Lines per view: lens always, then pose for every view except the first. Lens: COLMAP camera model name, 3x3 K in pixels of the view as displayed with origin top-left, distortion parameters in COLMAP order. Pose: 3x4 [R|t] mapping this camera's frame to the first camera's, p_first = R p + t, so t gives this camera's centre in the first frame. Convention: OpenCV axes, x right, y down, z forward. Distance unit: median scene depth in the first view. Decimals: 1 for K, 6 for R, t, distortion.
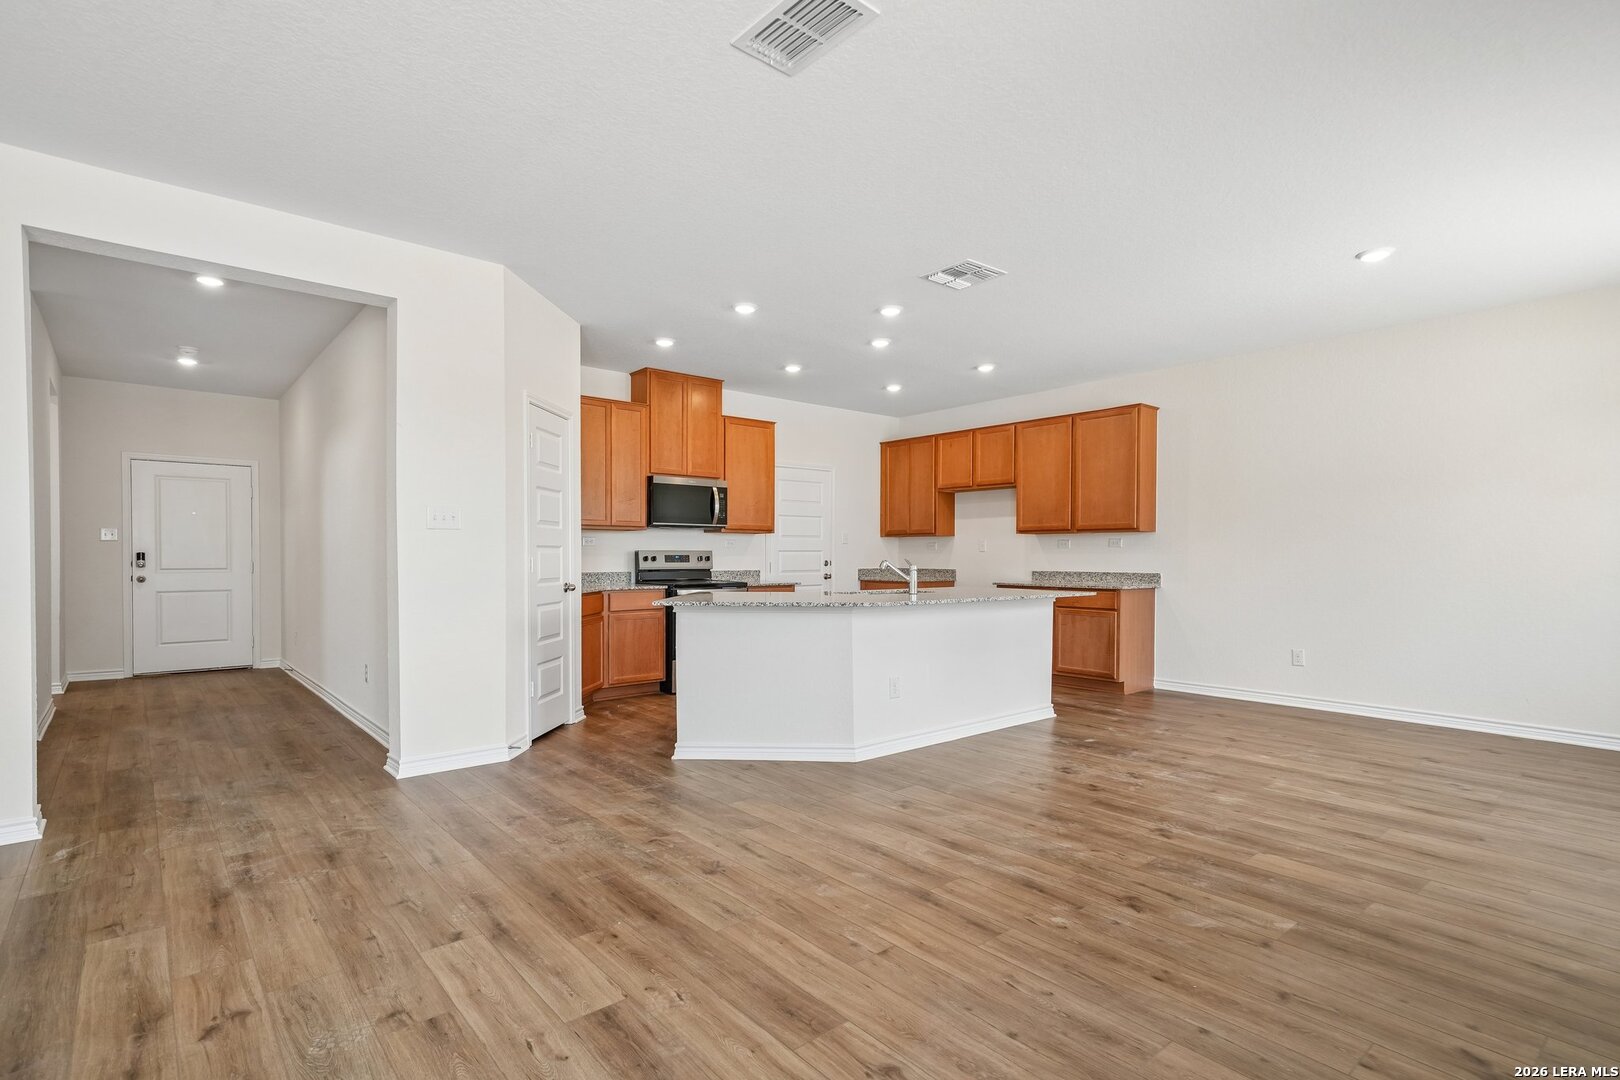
lens RADIAL K [[795.3, 0, 806.1], [0, 795.3, 565.2], [0, 0, 1]] dist [0.017365, 0.001101]
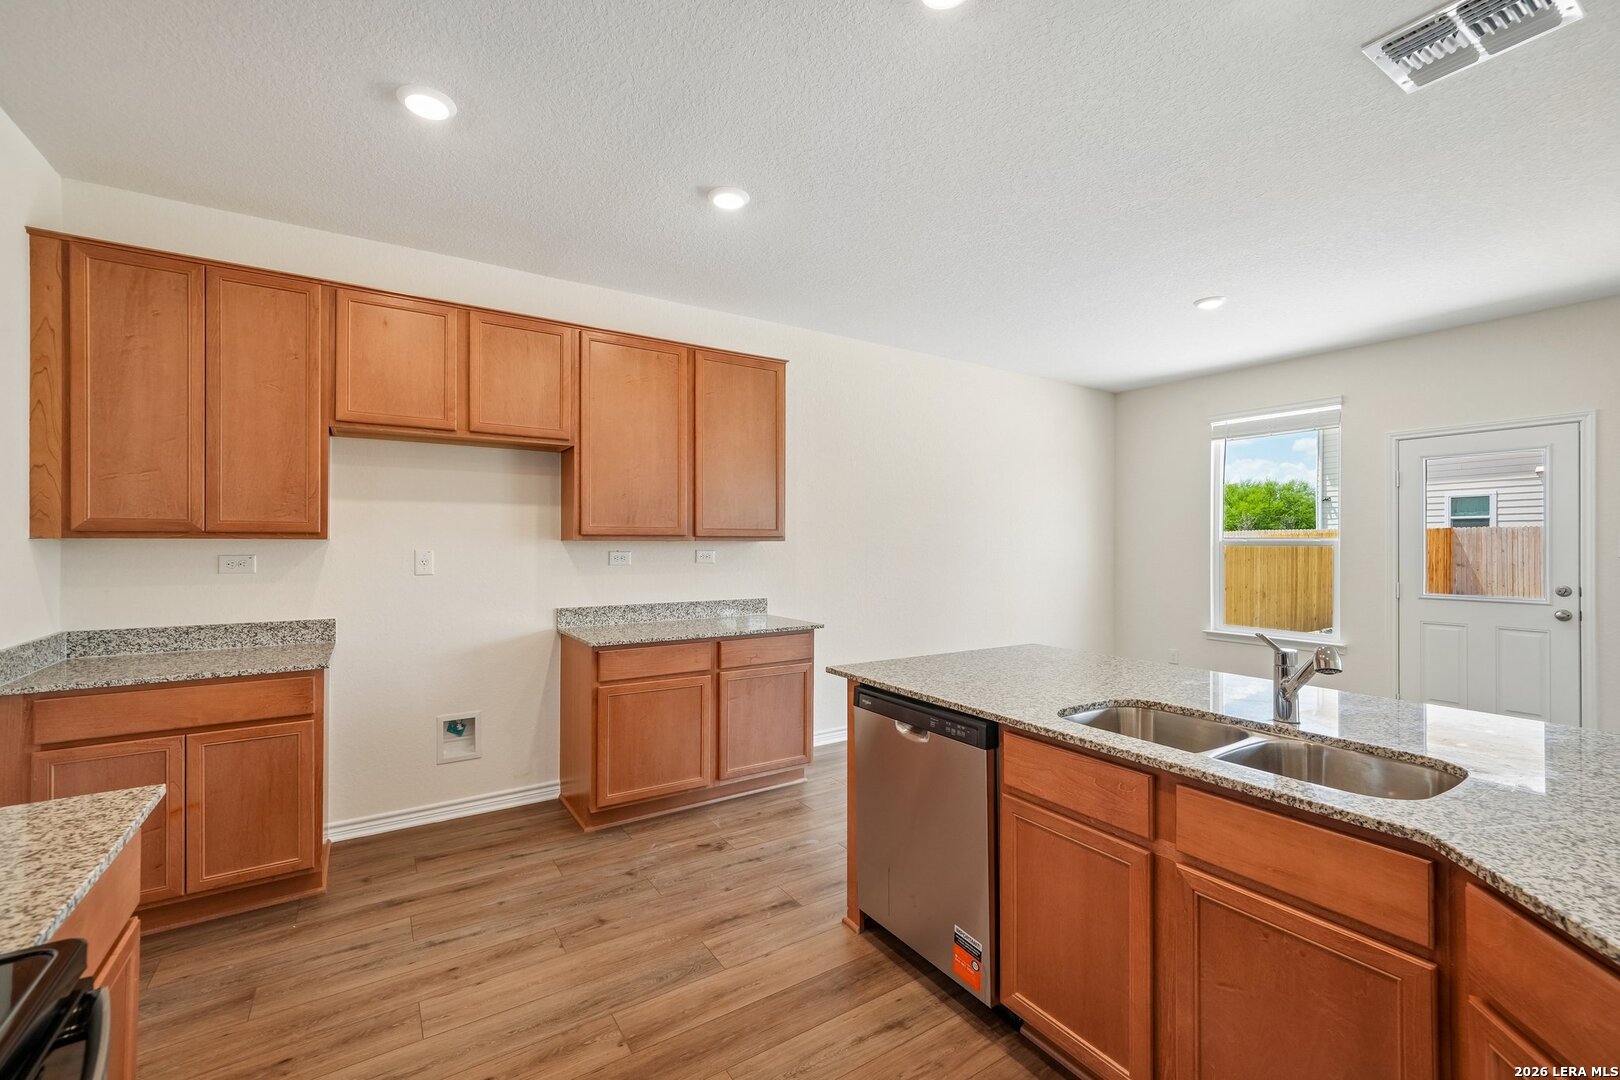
lens RADIAL K [[678.4, 0, 808.2], [0, 678.4, 541.0], [0, 0, 1]] dist [-0.001637, 0.004014]
pose [[0.118099, -0.000685, 0.993002, -0.261053], [0.009107, 0.999958, -0.000394, -0.063806], [-0.992960, 0.009090, 0.118101, 1.359077]]
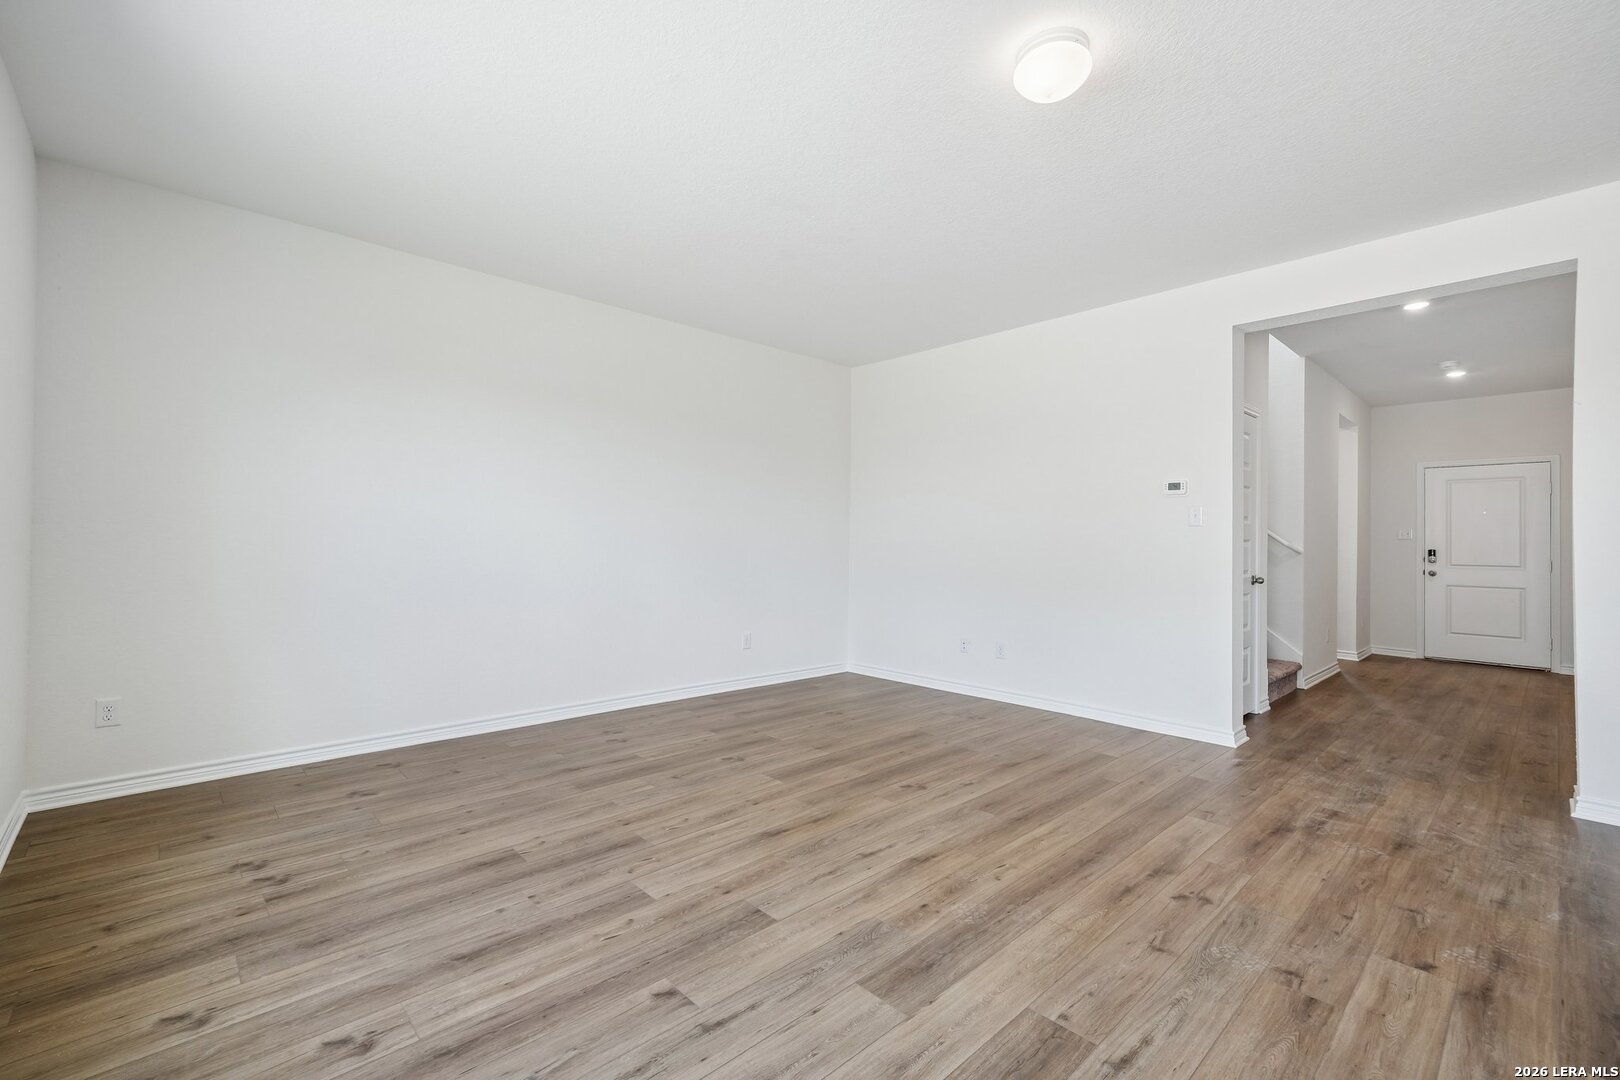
lens RADIAL K [[695.3, 0, 809.3], [0, 695.3, 533.8], [0, 0, 1]] dist [0.000965, 0.004610]
pose [[0.052293, -0.013354, -0.998542, 0.182379], [-0.025101, 0.999577, -0.014682, -0.003038], [0.998316, 0.025832, 0.051936, 0.126858]]
